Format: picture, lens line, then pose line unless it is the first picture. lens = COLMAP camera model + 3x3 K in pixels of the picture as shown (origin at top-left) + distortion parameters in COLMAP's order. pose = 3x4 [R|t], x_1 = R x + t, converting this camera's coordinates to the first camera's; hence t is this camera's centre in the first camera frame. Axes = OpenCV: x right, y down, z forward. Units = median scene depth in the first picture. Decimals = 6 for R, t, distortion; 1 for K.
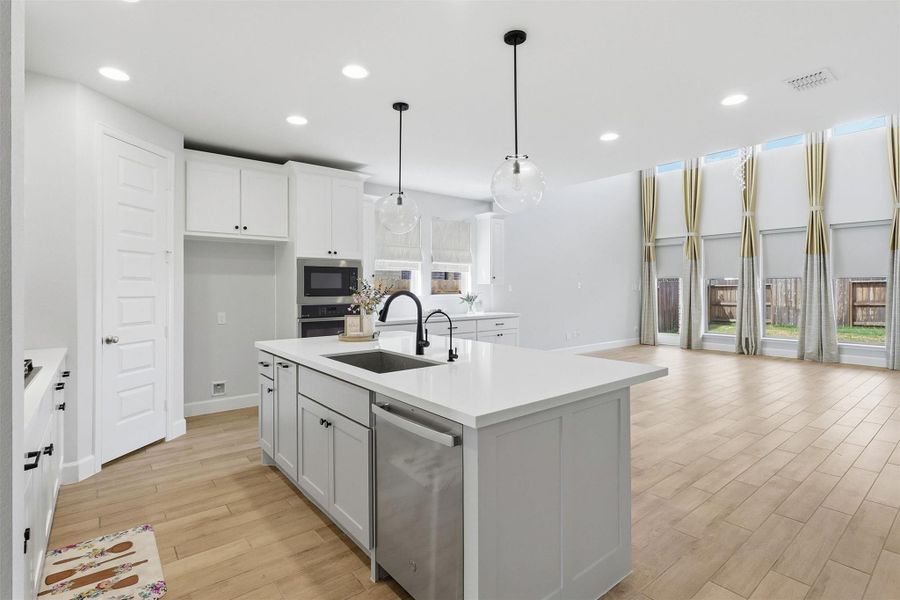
lens RADIAL K [[449.9, 0, 454.4], [0, 449.9, 288.6], [0, 0, 1]] dist [0.002893, 0.000472]
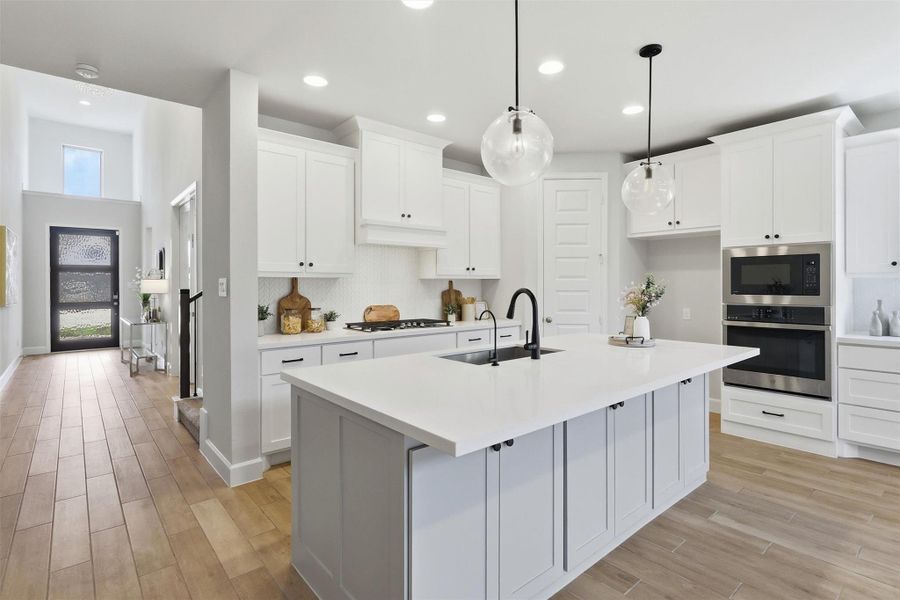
lens RADIAL K [[449.9, 0, 458.2], [0, 449.9, 284.7], [0, 0, 1]] dist [0.002893, 0.000472]
pose [[0.024929, 0.007608, -0.999660, 0.284538], [0.003040, 0.999966, 0.007686, -0.005081], [0.999685, -0.003231, 0.024905, 0.285277]]
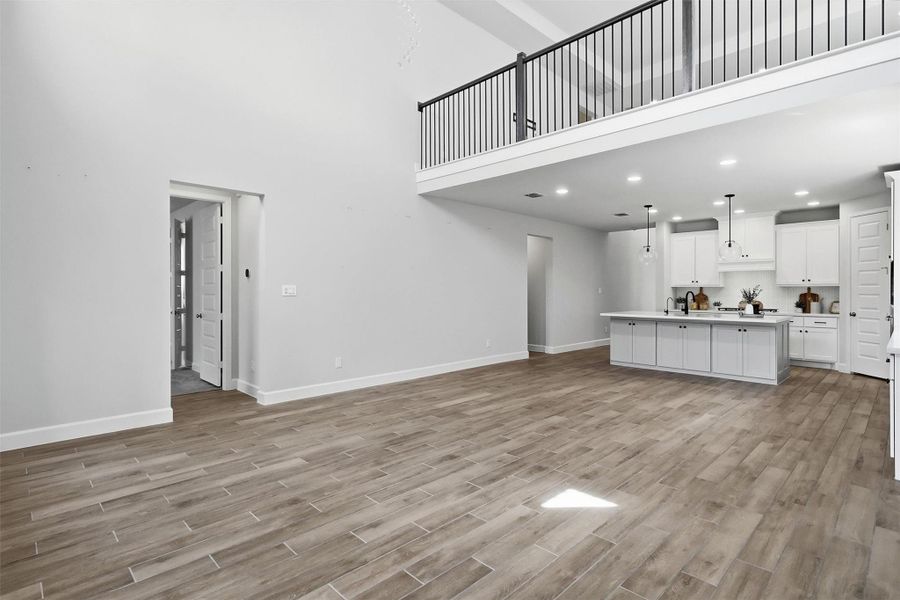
lens RADIAL K [[449.9, 0, 457.3], [0, 449.9, 292.9], [0, 0, 1]] dist [0.002893, 0.000472]
pose [[-0.995756, 0.005779, -0.091856, 0.529264], [0.005354, 0.999974, 0.004864, -0.003020], [0.091882, 0.004352, -0.995760, 1.223233]]
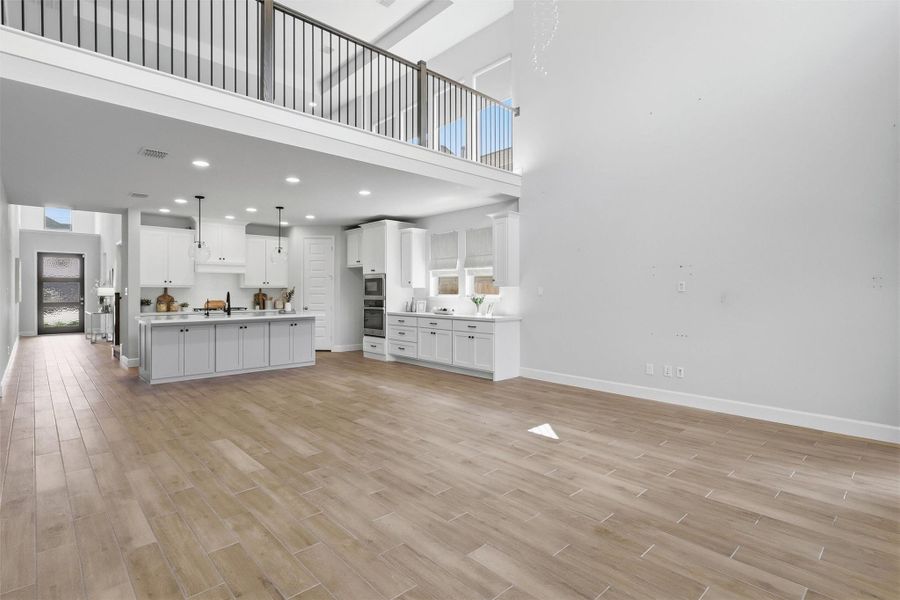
lens RADIAL K [[449.9, 0, 456.8], [0, 449.9, 291.7], [0, 0, 1]] dist [0.002893, 0.000472]
pose [[0.068283, 0.006205, -0.997647, 0.921640], [0.000778, 0.999980, 0.006272, -0.005011], [0.997666, -0.001204, 0.068277, 0.744513]]
